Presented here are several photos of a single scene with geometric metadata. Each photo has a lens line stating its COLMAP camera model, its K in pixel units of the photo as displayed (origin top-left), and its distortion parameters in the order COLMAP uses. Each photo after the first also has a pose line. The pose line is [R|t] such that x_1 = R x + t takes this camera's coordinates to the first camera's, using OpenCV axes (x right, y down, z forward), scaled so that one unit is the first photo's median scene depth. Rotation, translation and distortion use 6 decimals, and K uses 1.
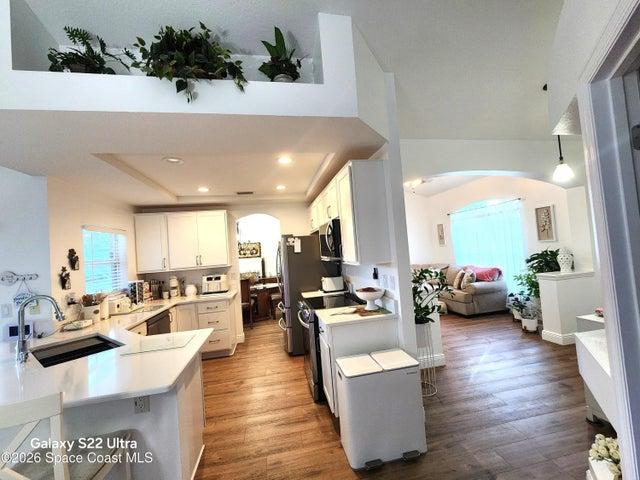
lens RADIAL K [[265.0, 0, 320.6], [0, 265.0, 239.6], [0, 0, 1]] dist [-0.004346, 0.001497]
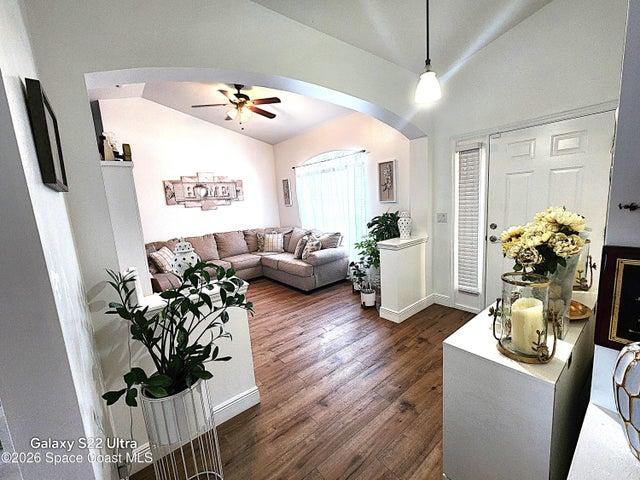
lens RADIAL K [[265.0, 0, 320.2], [0, 265.0, 239.3], [0, 0, 1]] dist [-0.004346, 0.001497]
pose [[0.879634, -0.058370, 0.472056, 0.268209], [-0.015860, 0.988291, 0.151756, -0.001783], [-0.475386, -0.140977, 0.868409, 0.368454]]
